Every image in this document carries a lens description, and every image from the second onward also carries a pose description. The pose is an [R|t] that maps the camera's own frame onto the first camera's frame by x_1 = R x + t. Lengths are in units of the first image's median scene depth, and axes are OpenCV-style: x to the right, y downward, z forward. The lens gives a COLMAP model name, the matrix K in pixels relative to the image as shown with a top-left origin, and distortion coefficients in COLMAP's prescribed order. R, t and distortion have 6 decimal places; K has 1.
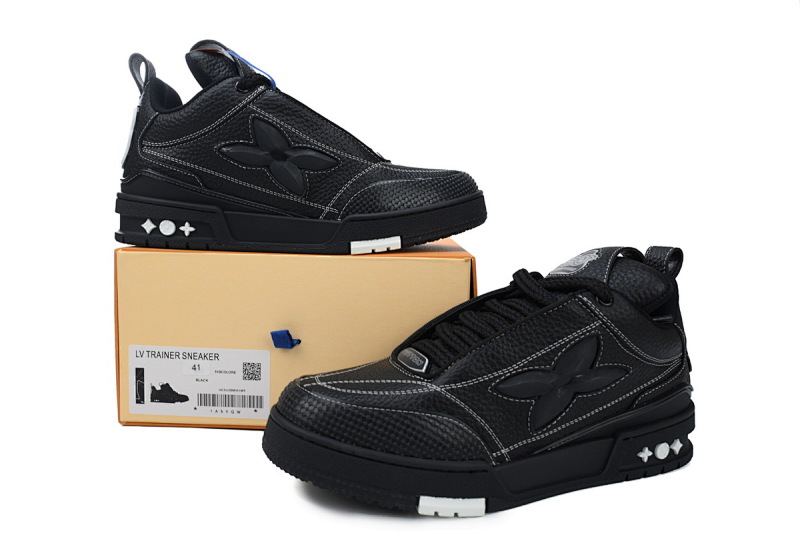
lens RADIAL K [[612.3, 0, 400.5], [0, 612.3, 271.2], [0, 0, 1]] dist [0.001474, 0.003700]
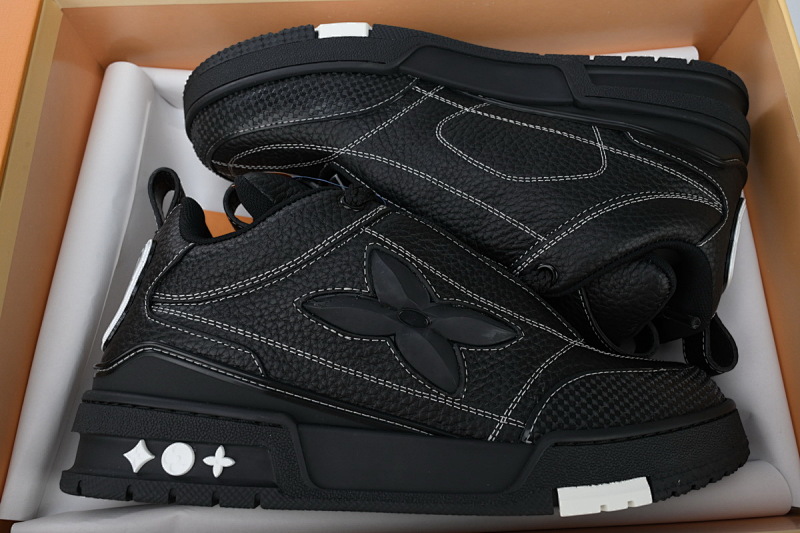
lens RADIAL K [[612.3, 0, 396.7], [0, 612.3, 261.5], [0, 0, 1]] dist [0.001474, 0.003700]
pose [[0.997740, 0.020566, 0.063974, -0.254830], [0.008581, 0.905232, -0.424832, -0.004535], [-0.066648, 0.424421, 0.903009, 0.505999]]
